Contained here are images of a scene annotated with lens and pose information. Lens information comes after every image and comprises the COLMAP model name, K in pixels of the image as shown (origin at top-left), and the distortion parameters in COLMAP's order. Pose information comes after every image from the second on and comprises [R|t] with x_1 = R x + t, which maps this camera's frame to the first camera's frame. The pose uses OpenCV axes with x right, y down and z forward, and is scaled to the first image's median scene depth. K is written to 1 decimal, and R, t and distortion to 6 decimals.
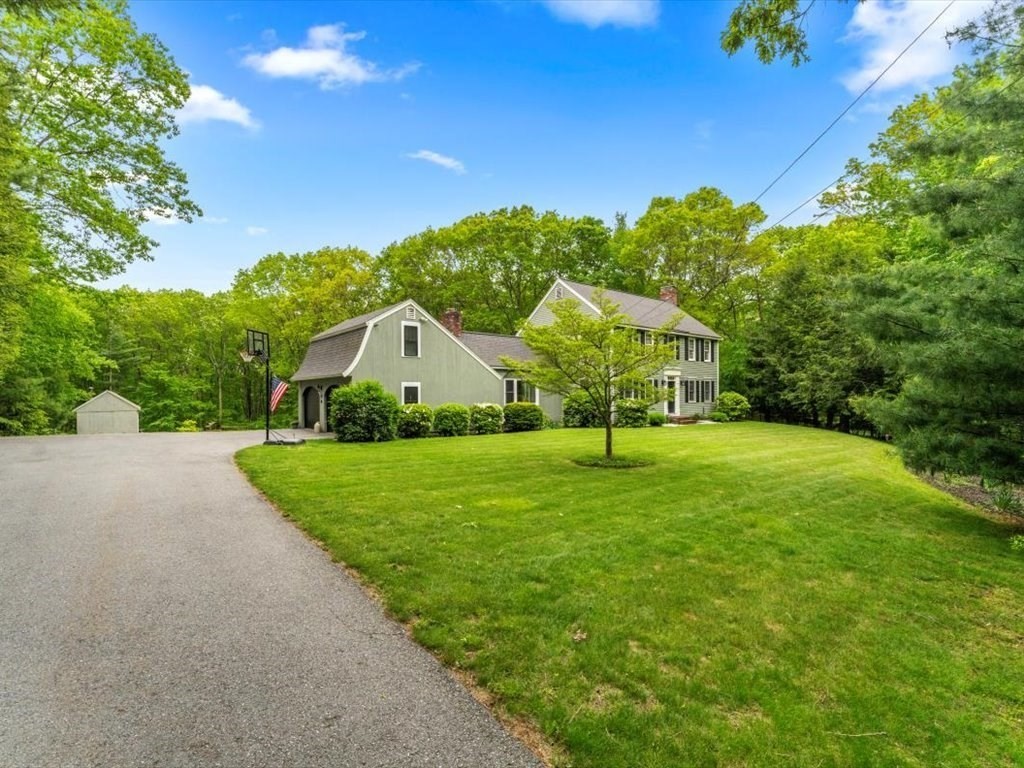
lens RADIAL K [[480.7, 0, 513.7], [0, 480.7, 398.5], [0, 0, 1]] dist [-0.001382, -0.000748]
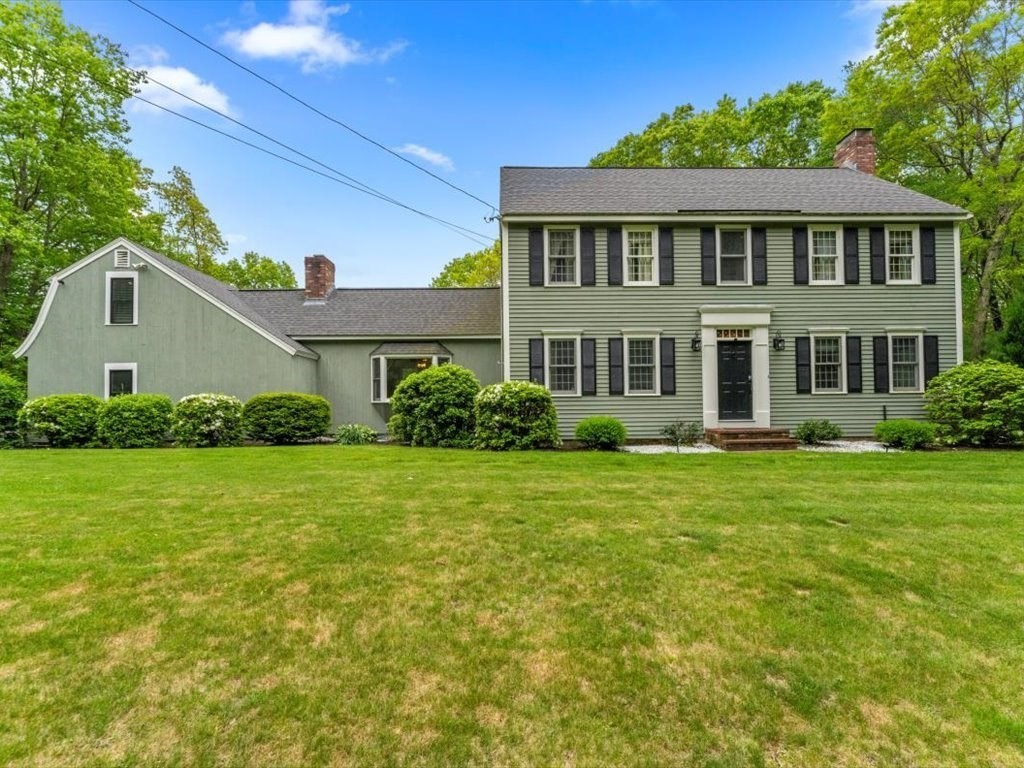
lens RADIAL K [[480.7, 0, 513.7], [0, 480.7, 398.5], [0, 0, 1]] dist [-0.001382, -0.000748]
pose [[0.786857, -0.010348, -0.617048, 0.473049], [0.002479, 0.999904, -0.013607, 0.019208], [0.617130, 0.009177, 0.786808, 0.628070]]
